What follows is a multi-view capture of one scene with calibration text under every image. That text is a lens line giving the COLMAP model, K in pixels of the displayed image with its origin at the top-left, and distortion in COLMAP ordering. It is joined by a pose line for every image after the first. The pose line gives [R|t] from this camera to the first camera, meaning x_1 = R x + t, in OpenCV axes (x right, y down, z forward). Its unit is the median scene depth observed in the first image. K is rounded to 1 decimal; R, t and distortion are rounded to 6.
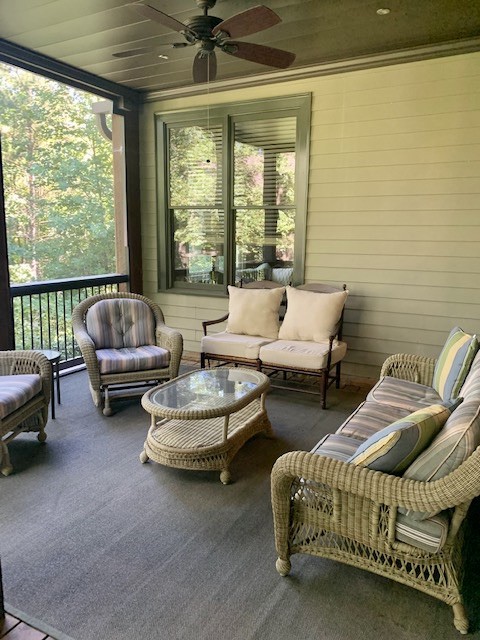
lens RADIAL K [[481.7, 0, 236.7], [0, 481.7, 316.8], [0, 0, 1]] dist [0.054273, -0.109097]
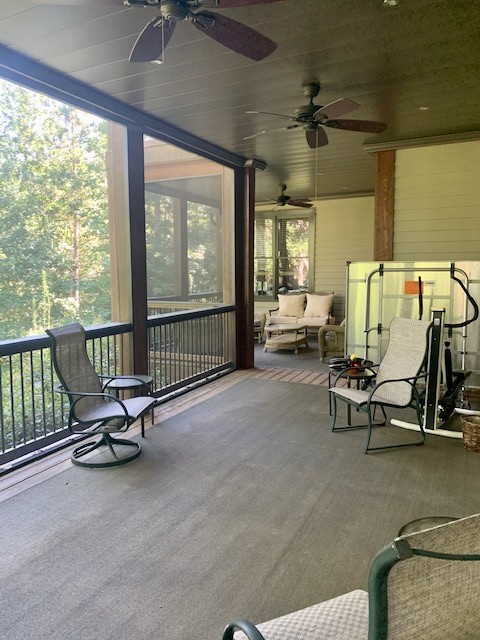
lens RADIAL K [[481.7, 0, 236.7], [0, 481.7, 316.8], [0, 0, 1]] dist [0.054273, -0.109097]
pose [[0.999065, -0.016543, 0.039943, -0.299384], [0.019600, 0.996808, -0.077386, 0.202965], [-0.038535, 0.078097, 0.996201, -1.141294]]
